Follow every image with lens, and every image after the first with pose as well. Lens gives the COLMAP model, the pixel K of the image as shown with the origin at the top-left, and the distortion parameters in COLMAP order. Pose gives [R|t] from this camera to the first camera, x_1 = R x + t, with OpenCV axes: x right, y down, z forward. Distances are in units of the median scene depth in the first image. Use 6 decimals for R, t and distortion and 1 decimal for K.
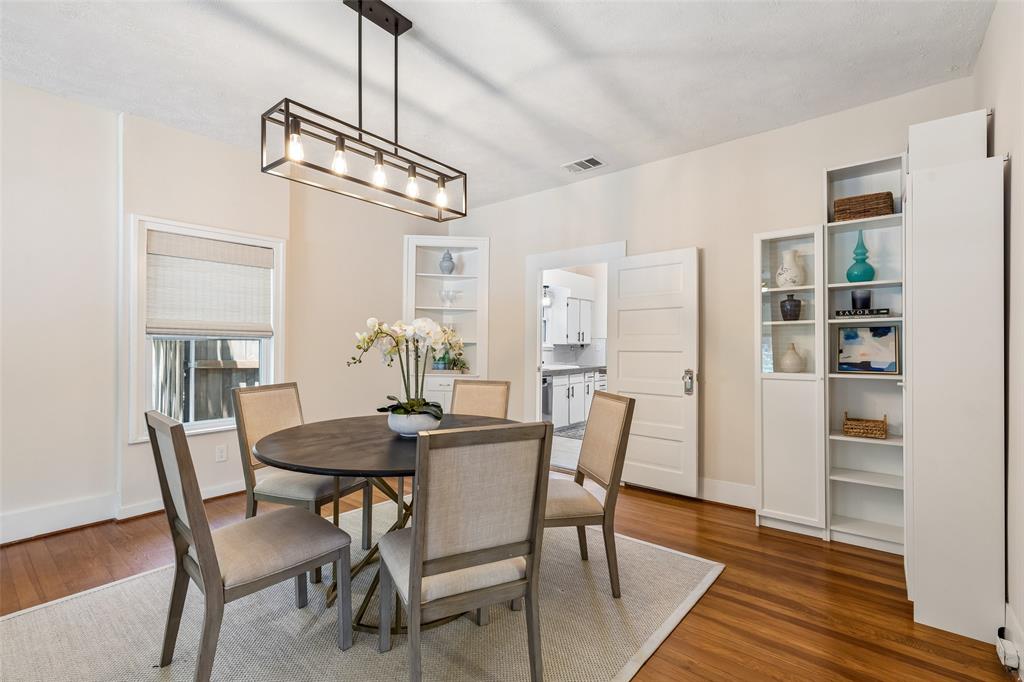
lens RADIAL K [[461.7, 0, 508.0], [0, 461.7, 344.7], [0, 0, 1]] dist [0.015614, -0.003886]
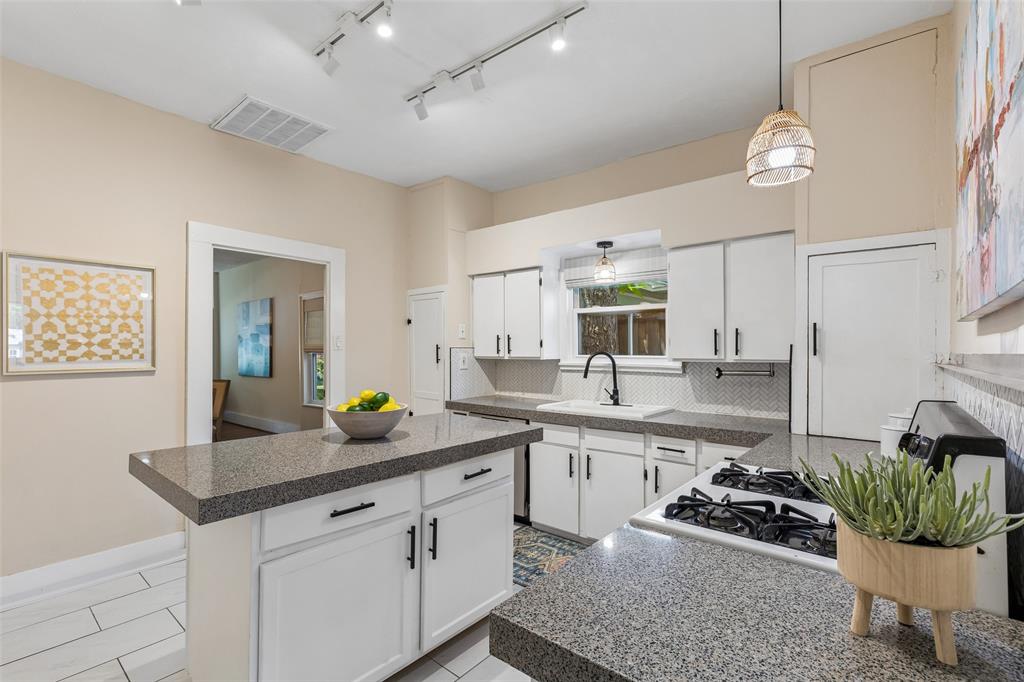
lens RADIAL K [[461.7, 0, 508.0], [0, 461.7, 346.1], [0, 0, 1]] dist [0.015614, -0.003886]
pose [[-0.017583, -0.011815, -0.999776, 0.622225], [0.003940, 0.999922, -0.011886, -0.011892], [0.999838, -0.004148, -0.017535, 0.977223]]
